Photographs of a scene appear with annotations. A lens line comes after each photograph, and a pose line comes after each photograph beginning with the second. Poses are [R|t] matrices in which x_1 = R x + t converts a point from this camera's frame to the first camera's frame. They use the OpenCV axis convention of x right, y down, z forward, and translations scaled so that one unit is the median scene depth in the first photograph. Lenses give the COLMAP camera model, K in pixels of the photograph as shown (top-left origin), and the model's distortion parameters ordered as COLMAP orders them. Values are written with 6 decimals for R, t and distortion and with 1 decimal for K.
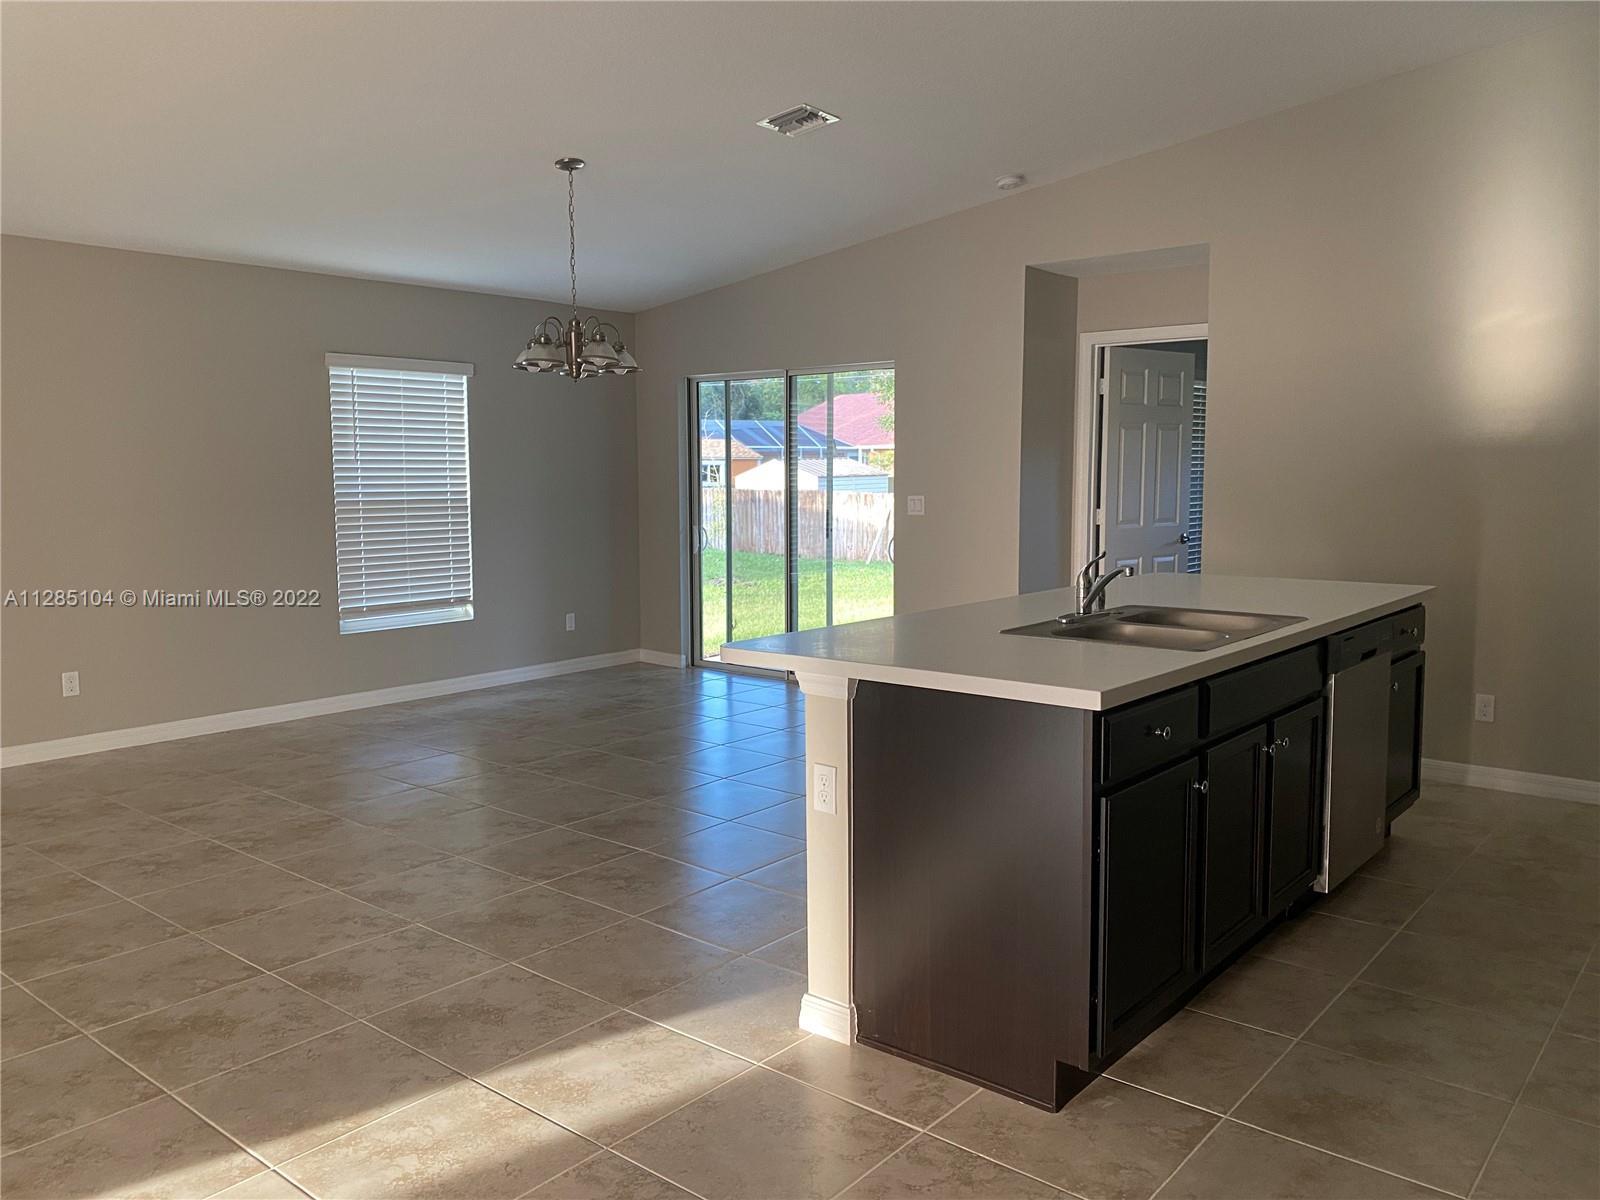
lens RADIAL K [[1225.4, 0, 798.5], [0, 1225.4, 598.6], [0, 0, 1]] dist [0.008563, -0.007971]
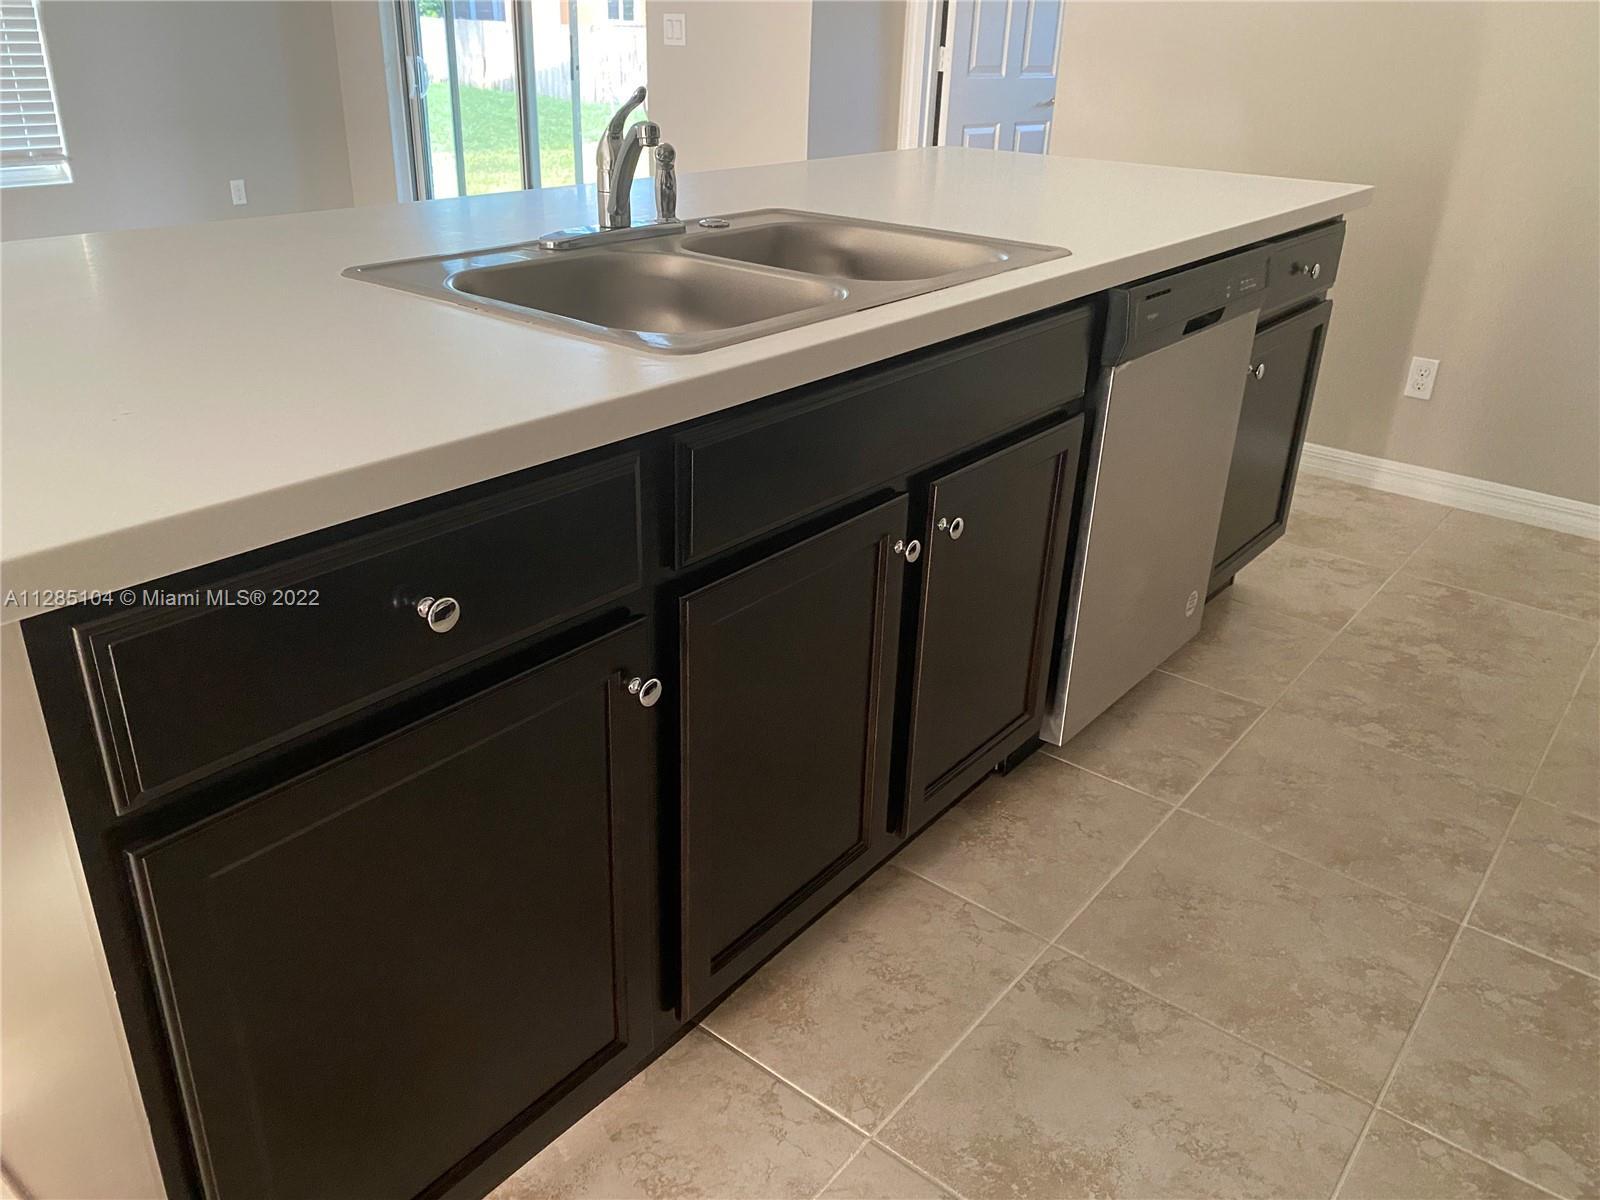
lens RADIAL K [[1225.4, 0, 803.2], [0, 1225.4, 594.8], [0, 0, 1]] dist [0.008563, -0.007971]
pose [[0.999074, 0.022478, 0.036683, 0.234091], [-0.033283, 0.944102, 0.327969, -0.009578], [-0.027260, -0.328886, 0.943976, 0.395198]]
